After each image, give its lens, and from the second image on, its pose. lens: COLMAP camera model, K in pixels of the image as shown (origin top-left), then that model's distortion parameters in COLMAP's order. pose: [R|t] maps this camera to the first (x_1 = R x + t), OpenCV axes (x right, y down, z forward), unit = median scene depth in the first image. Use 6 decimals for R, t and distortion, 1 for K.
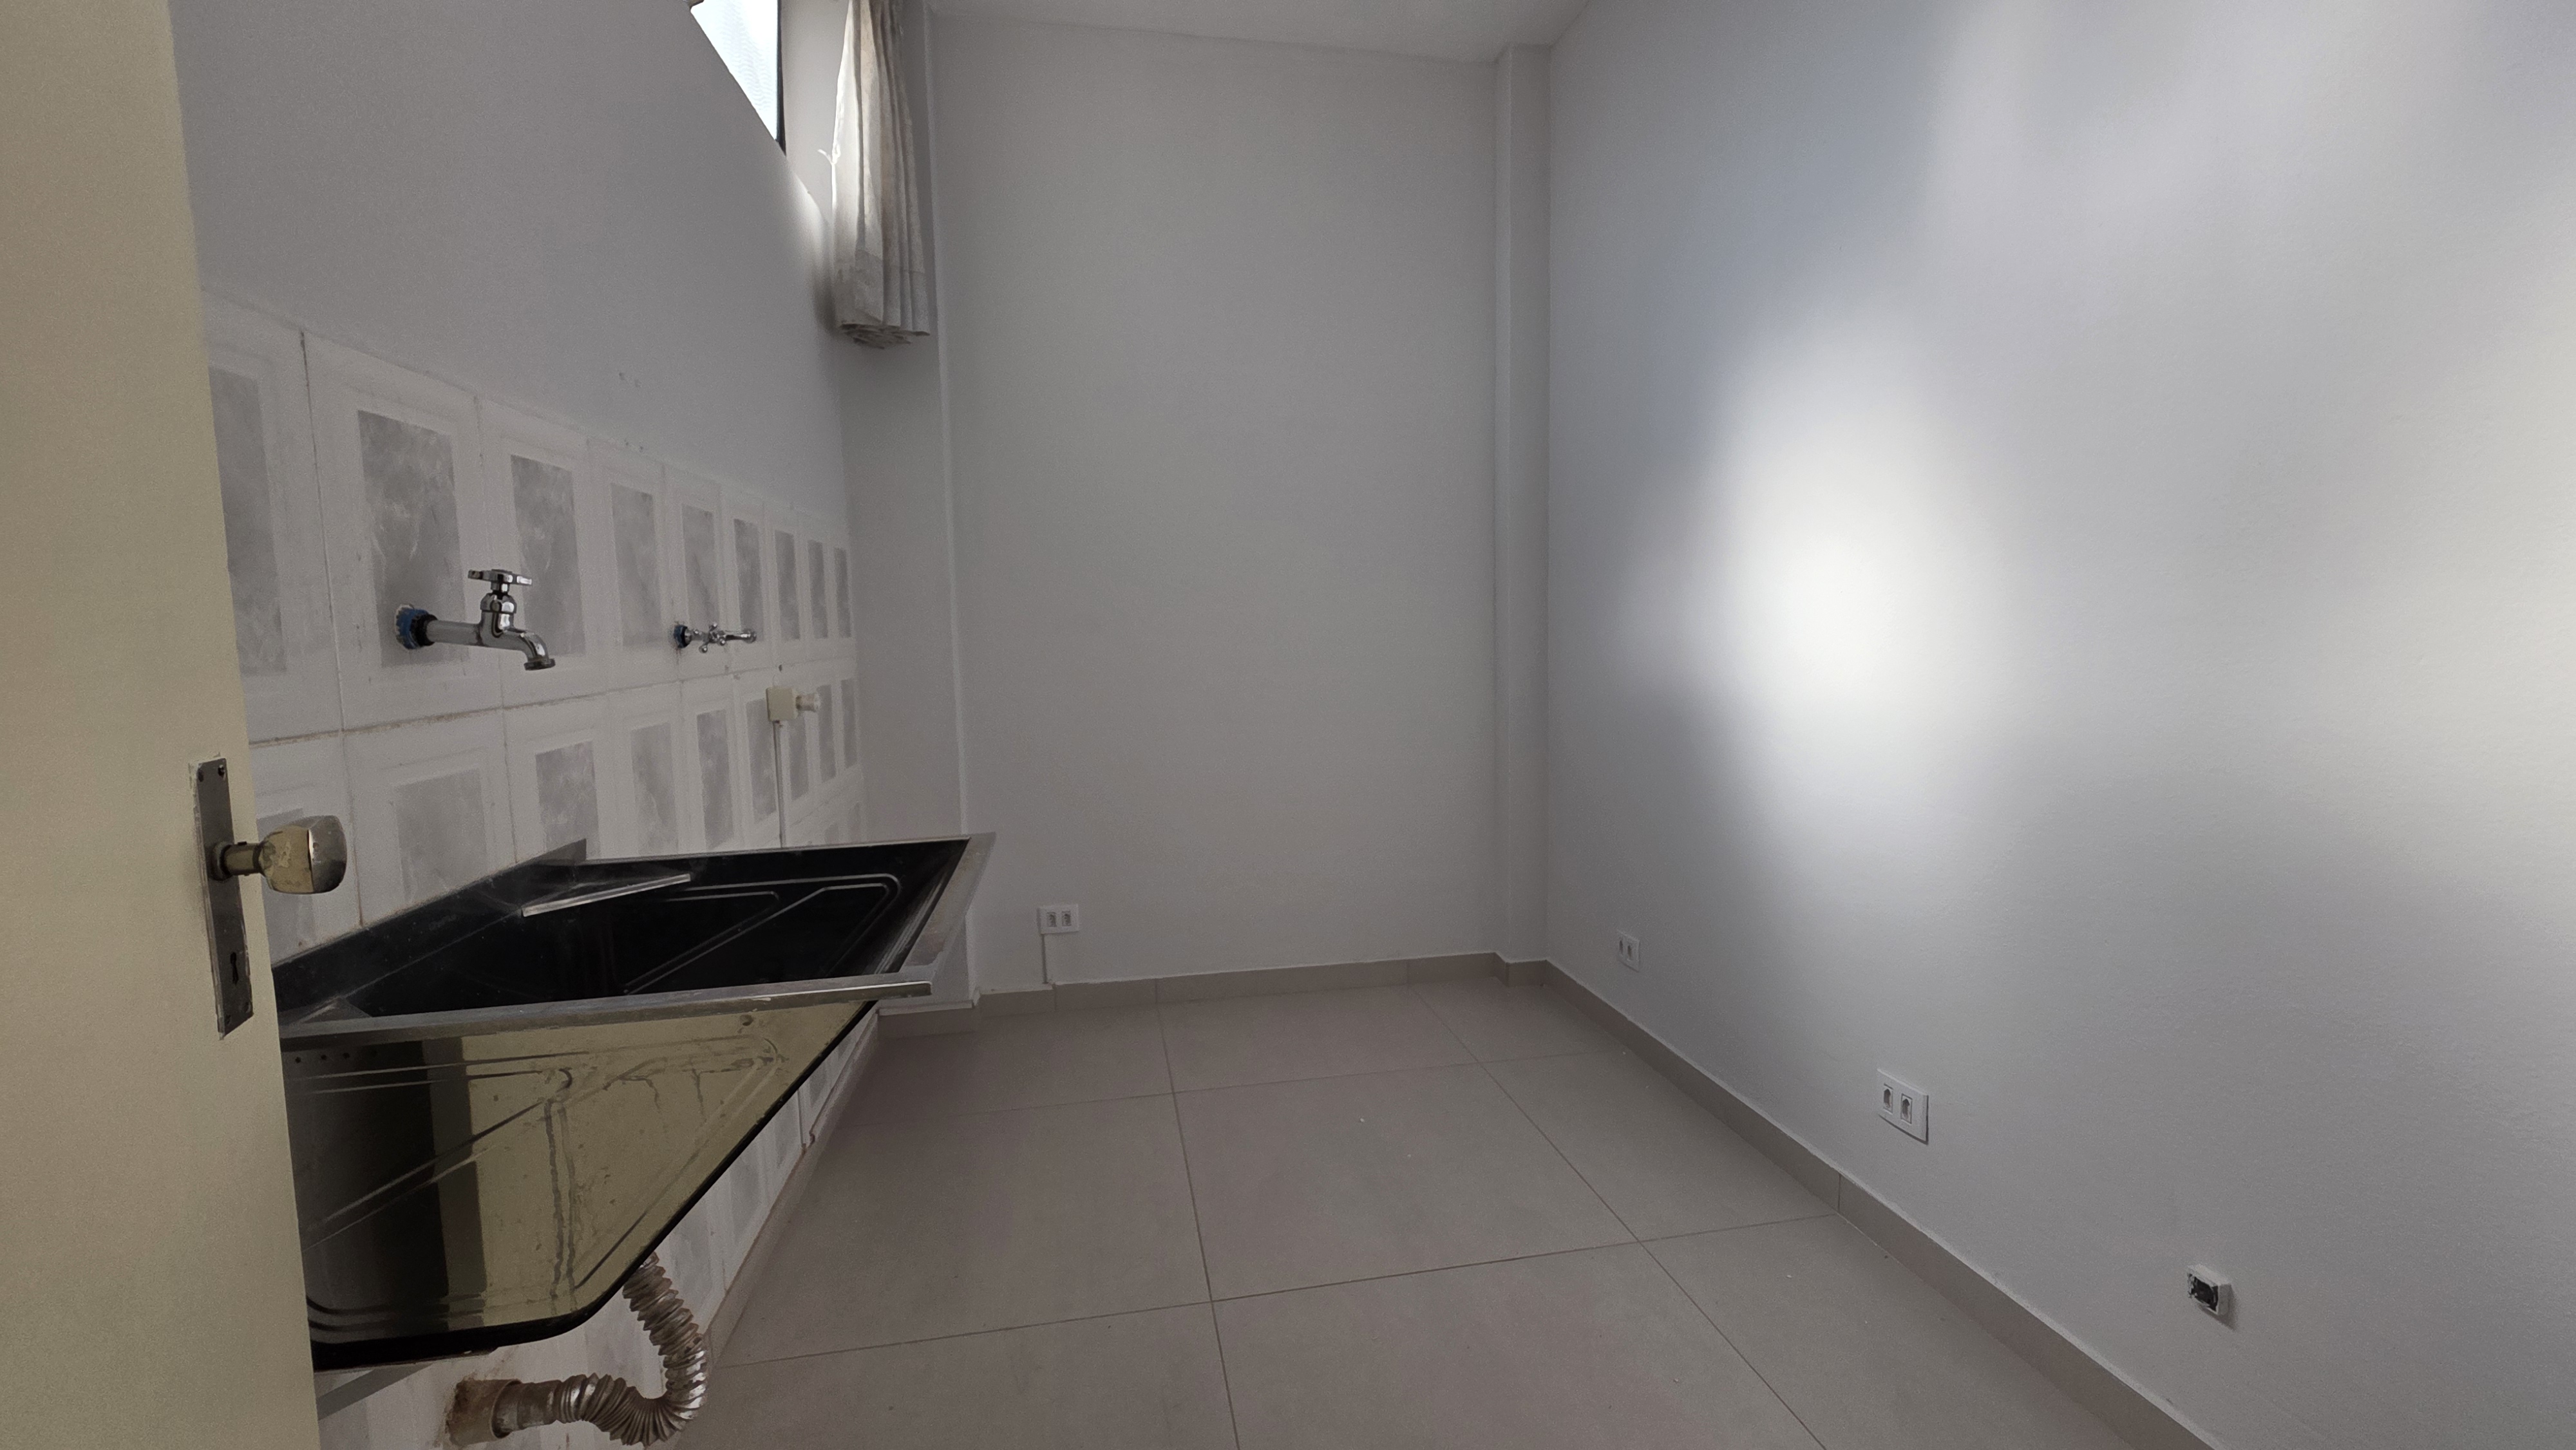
lens RADIAL K [[1027.5, 0, 1288.1], [0, 1027.5, 720.7], [0, 0, 1]] dist [-0.001852, 0.000233]
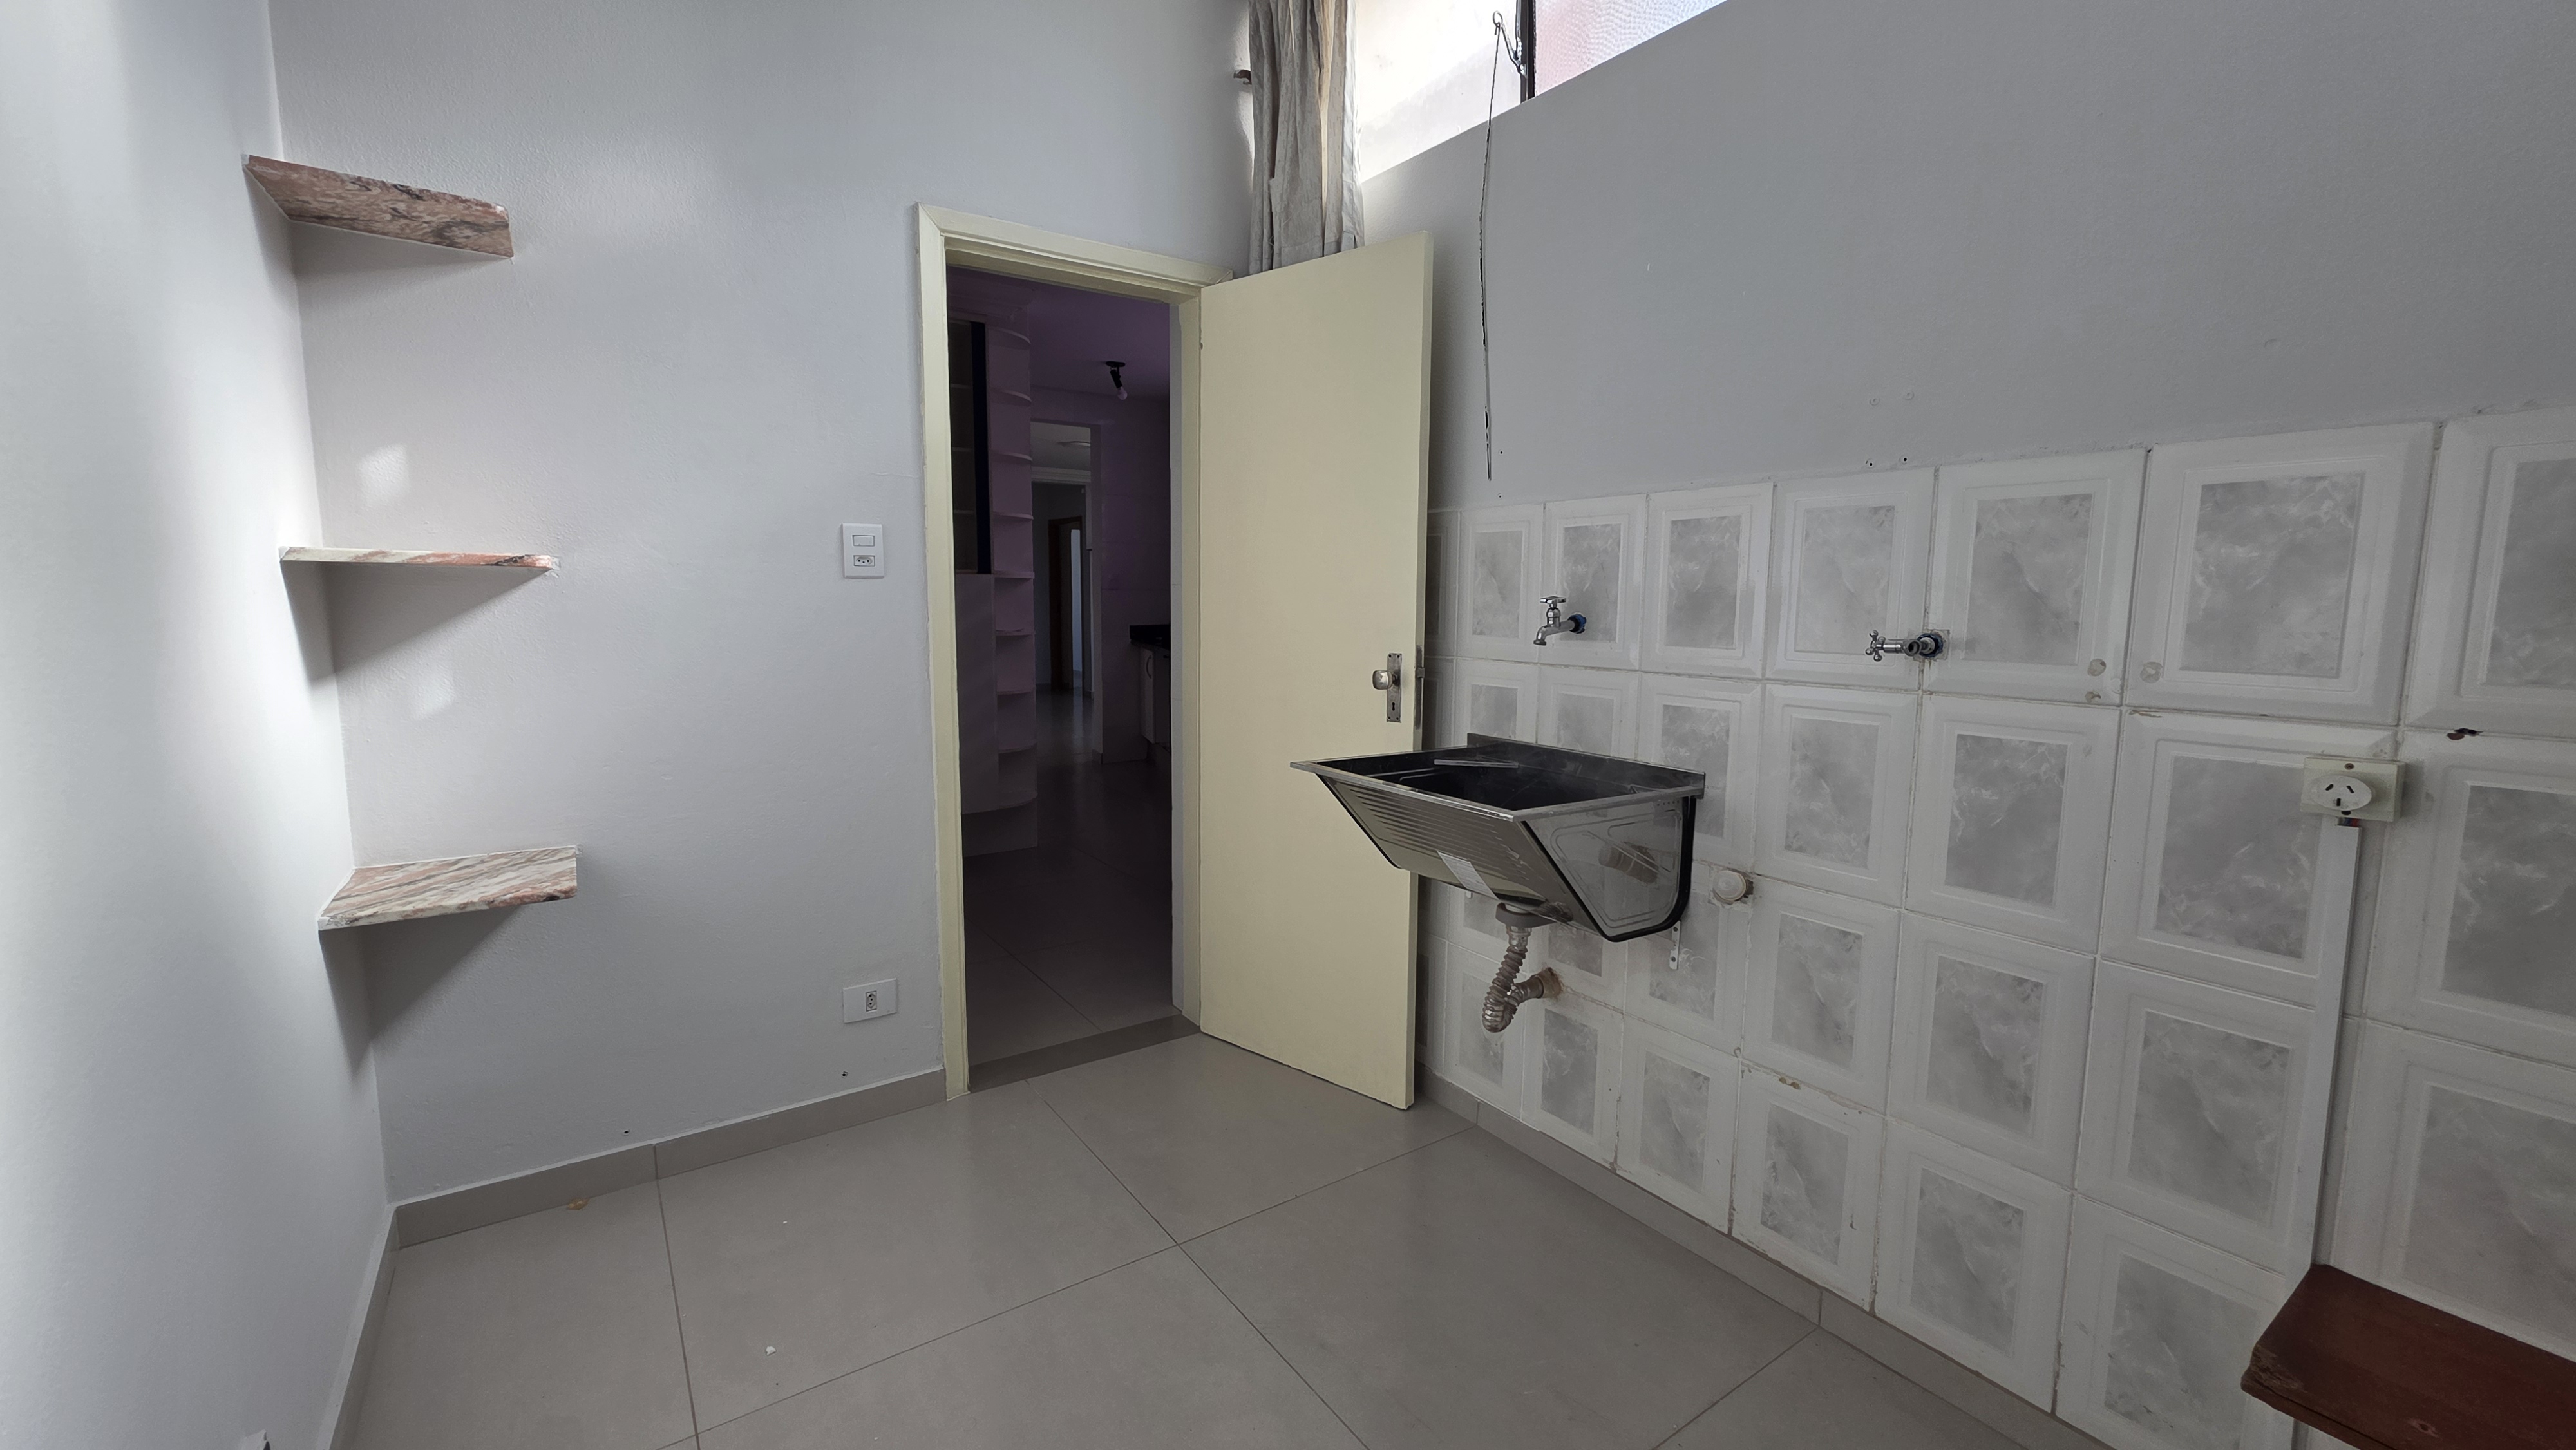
lens RADIAL K [[1027.5, 0, 1286.6], [0, 1027.5, 711.9], [0, 0, 1]] dist [-0.001852, 0.000233]
pose [[-0.913511, 0.052259, -0.403445, 0.556478], [-0.035403, 0.977740, 0.206810, -0.321660], [0.405272, 0.203206, -0.891326, 2.628006]]
